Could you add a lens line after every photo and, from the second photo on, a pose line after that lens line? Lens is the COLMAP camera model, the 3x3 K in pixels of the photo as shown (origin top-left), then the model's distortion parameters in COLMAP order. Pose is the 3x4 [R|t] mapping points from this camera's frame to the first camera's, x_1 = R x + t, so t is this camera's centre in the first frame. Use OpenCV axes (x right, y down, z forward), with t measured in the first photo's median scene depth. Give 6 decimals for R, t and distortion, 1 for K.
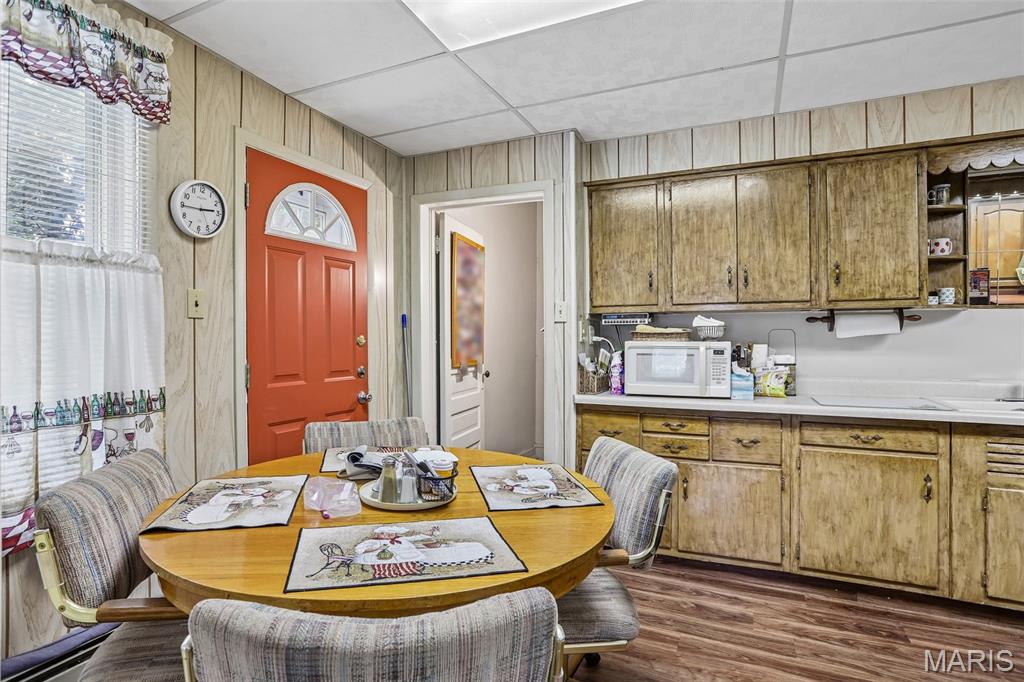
lens RADIAL K [[550.0, 0, 512.0], [0, 550.0, 341.0], [0, 0, 1]] dist [-0.003605, -0.000229]
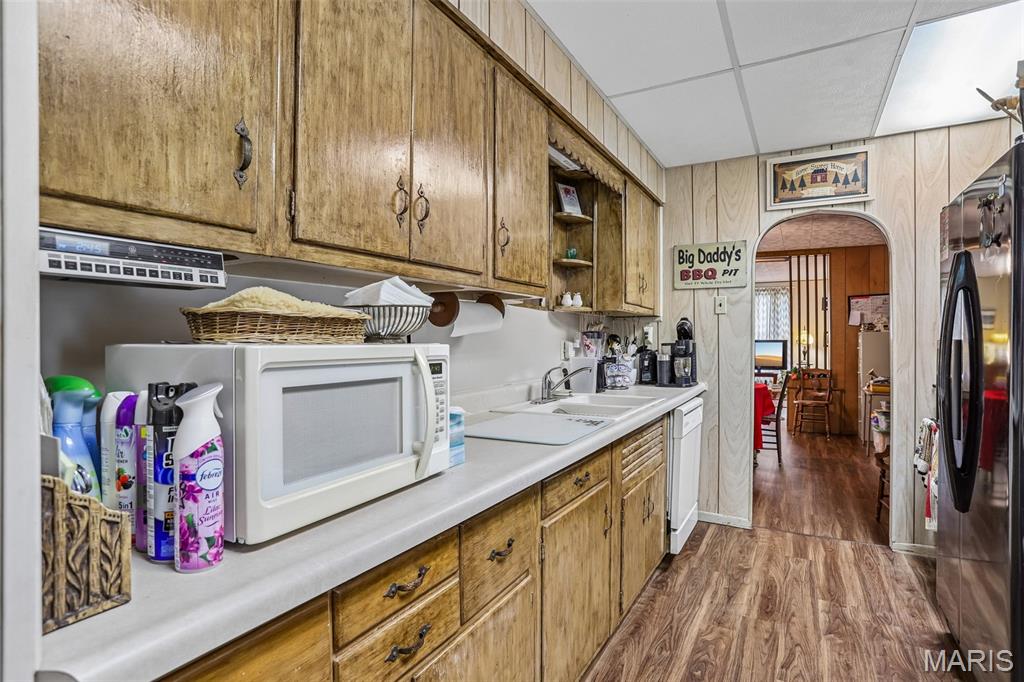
lens RADIAL K [[533.6, 0, 511.4], [0, 533.6, 332.8], [0, 0, 1]] dist [-0.002467, 0.000828]
pose [[0.104440, 0.012163, 0.994457, -0.039212], [0.006121, 0.999898, -0.012873, -0.001100], [-0.994512, 0.007432, 0.104355, 0.947974]]
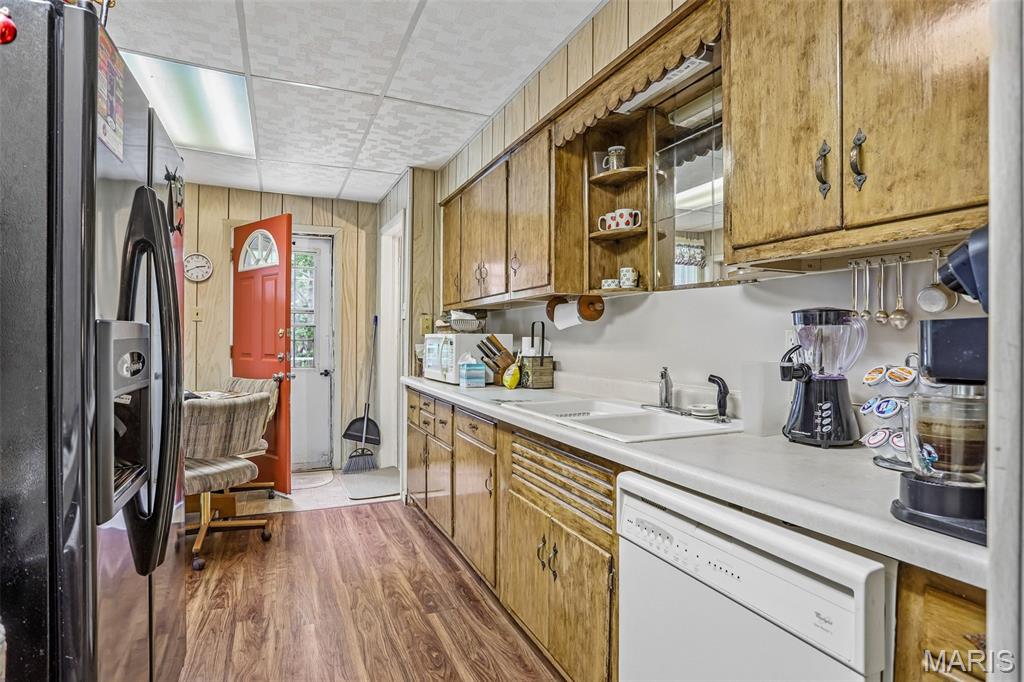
lens RADIAL K [[565.9, 0, 512.0], [0, 565.9, 341.0], [0, 0, 1]] dist [-0.001592, 0.000101]
pose [[0.706094, 0.006706, -0.708086, 1.358433], [-0.008933, 0.999960, 0.000562, 0.015514], [0.708062, 0.005929, 0.706126, 0.285453]]
